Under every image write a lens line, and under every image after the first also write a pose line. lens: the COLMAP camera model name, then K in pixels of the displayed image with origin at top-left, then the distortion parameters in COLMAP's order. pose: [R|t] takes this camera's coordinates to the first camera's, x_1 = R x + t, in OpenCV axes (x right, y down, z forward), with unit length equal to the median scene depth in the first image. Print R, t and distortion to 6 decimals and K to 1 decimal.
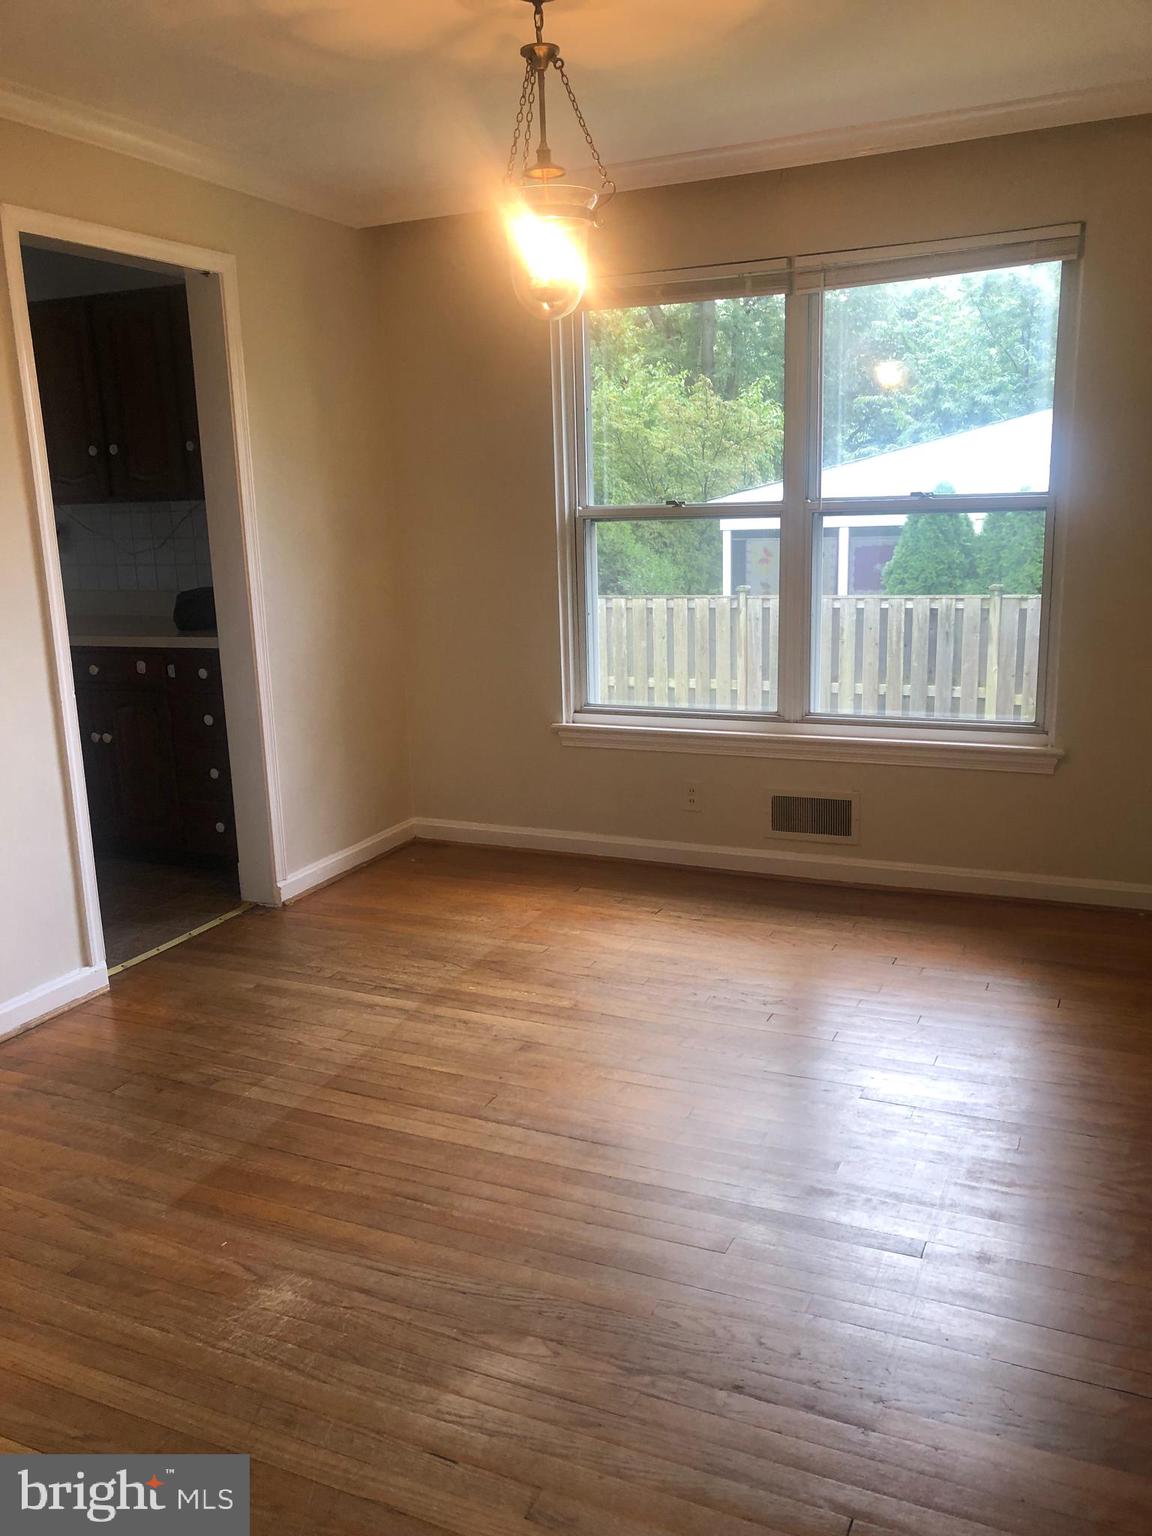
lens RADIAL K [[1257.8, 0, 575.1], [0, 1257.8, 783.1], [0, 0, 1]] dist [0.019248, -0.005939]
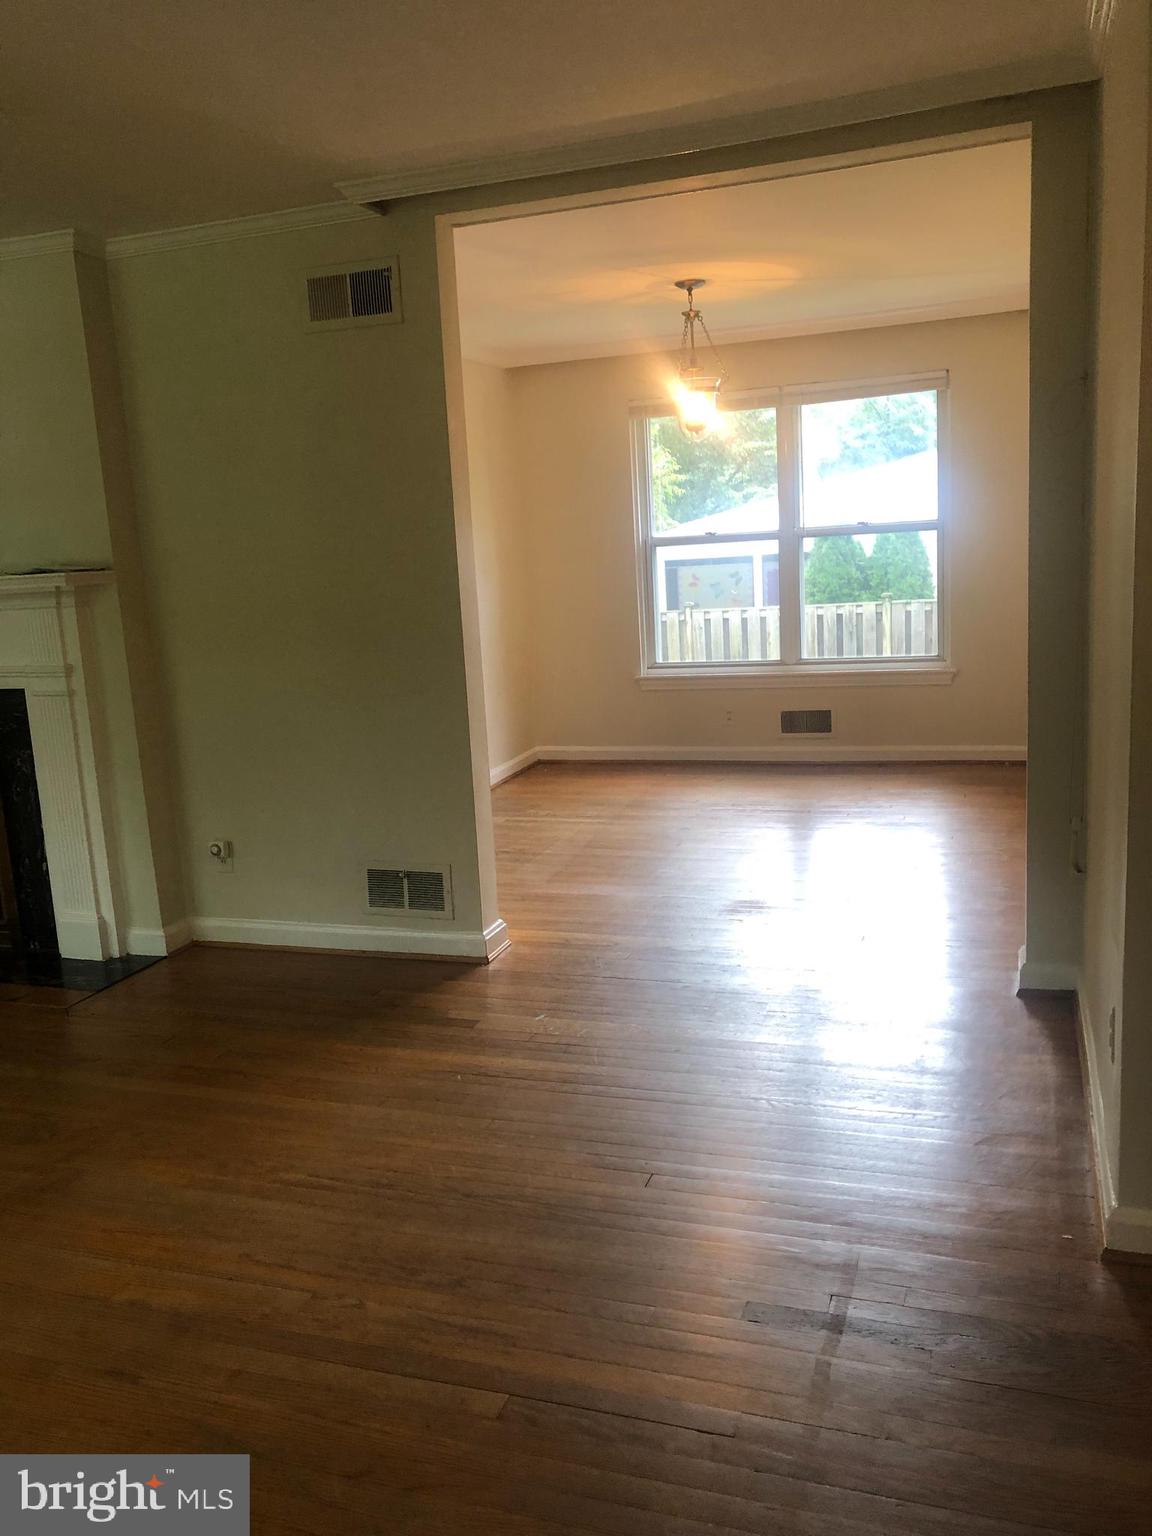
lens RADIAL K [[1257.8, 0, 577.3], [0, 1257.8, 763.7], [0, 0, 1]] dist [0.019248, -0.005939]
pose [[0.994514, -0.048236, 0.092815, -0.106281], [0.052541, 0.997626, -0.044508, 0.056334], [-0.090448, 0.049140, 0.994688, -0.238627]]
